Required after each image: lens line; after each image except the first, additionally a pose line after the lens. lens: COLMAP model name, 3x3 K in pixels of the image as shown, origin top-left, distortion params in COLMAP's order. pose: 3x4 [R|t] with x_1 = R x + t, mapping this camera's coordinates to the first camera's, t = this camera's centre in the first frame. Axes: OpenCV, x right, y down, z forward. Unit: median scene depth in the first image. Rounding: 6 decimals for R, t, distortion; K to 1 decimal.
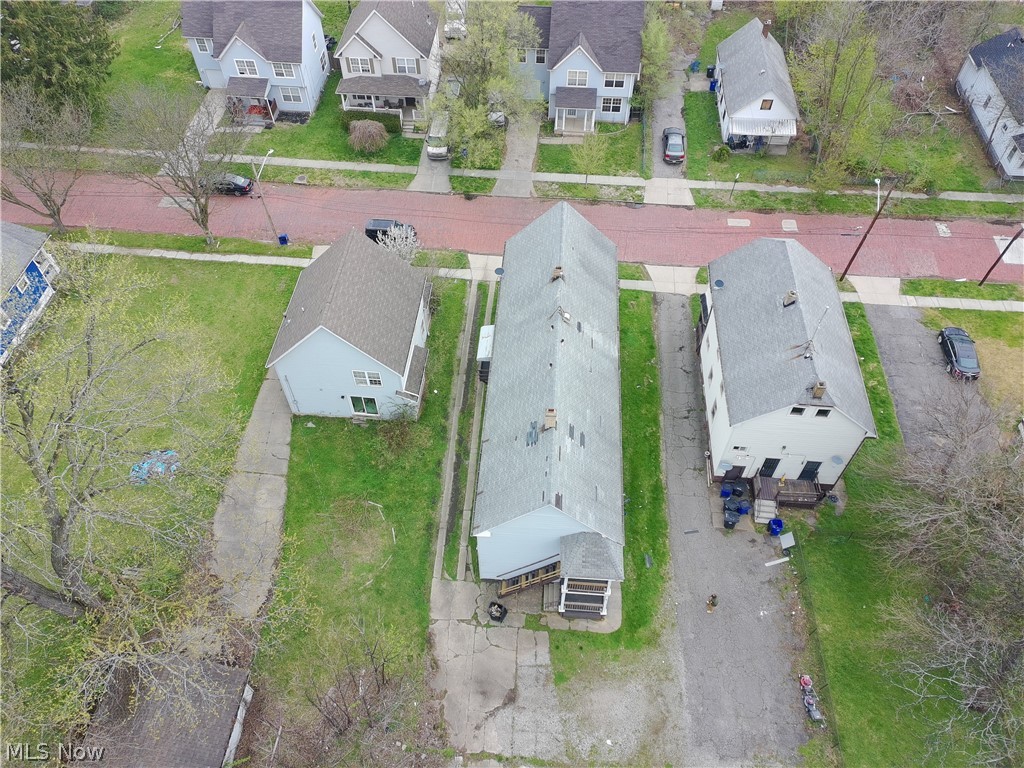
lens RADIAL K [[762.6, 0, 511.0], [0, 762.6, 376.3], [0, 0, 1]] dist [0.035575, -0.016892]
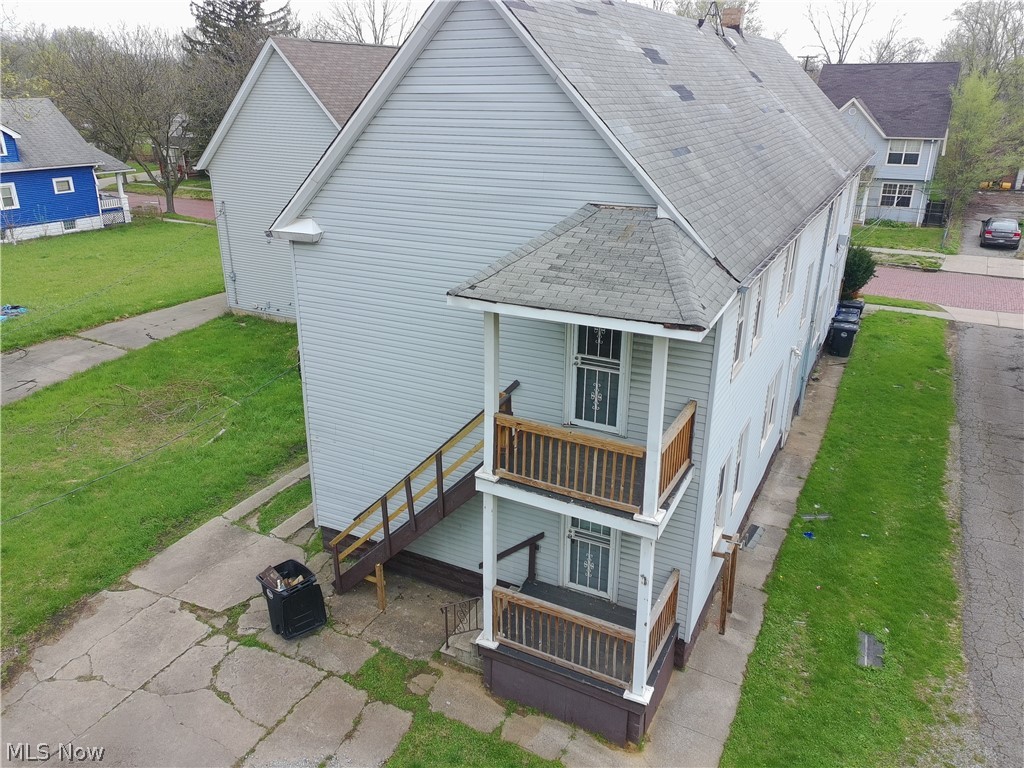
lens RADIAL K [[762.6, 0, 507.4], [0, 762.6, 386.3], [0, 0, 1]] dist [0.035575, -0.016892]
pose [[0.916423, 0.138298, -0.375556, 0.100471], [-0.306196, 0.846549, -0.435430, 0.214509], [0.257707, 0.514032, 0.818143, 0.459502]]
